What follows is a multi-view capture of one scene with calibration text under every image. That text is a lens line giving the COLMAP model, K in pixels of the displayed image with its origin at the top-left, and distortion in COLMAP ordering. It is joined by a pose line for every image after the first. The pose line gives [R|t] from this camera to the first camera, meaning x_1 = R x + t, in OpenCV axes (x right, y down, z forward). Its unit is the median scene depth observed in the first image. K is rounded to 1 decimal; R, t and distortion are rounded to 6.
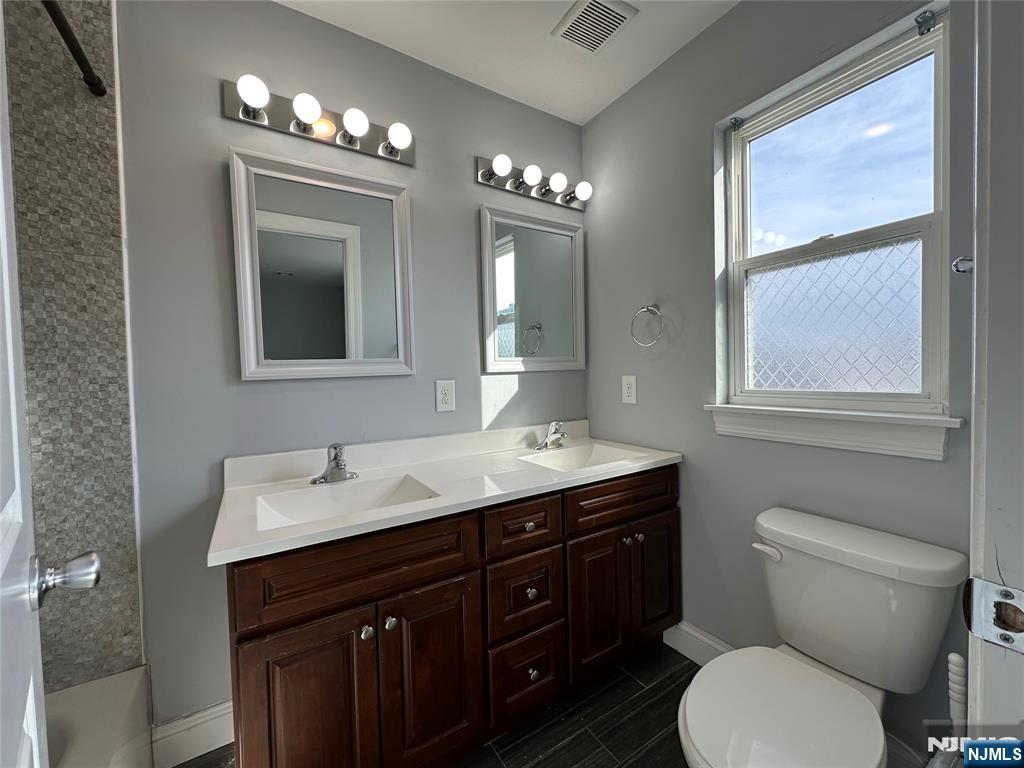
lens RADIAL K [[409.8, 0, 512.0], [0, 409.8, 384.0], [0, 0, 1]] dist [0.000296, 0.000143]
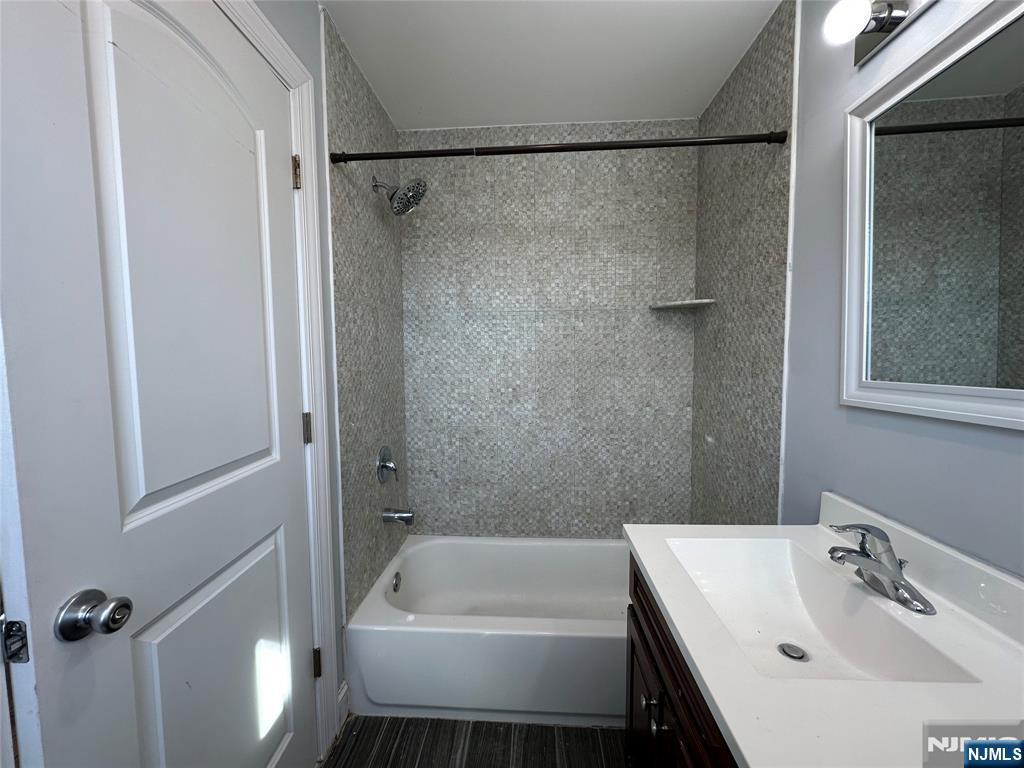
lens RADIAL K [[409.8, 0, 512.0], [0, 409.8, 384.0], [0, 0, 1]] dist [0.000296, 0.000143]
pose [[-0.577836, 0.087315, -0.811469, 0.408488], [-0.001541, 0.994142, 0.108069, -0.151527], [0.816151, 0.063696, -0.574317, 1.058050]]
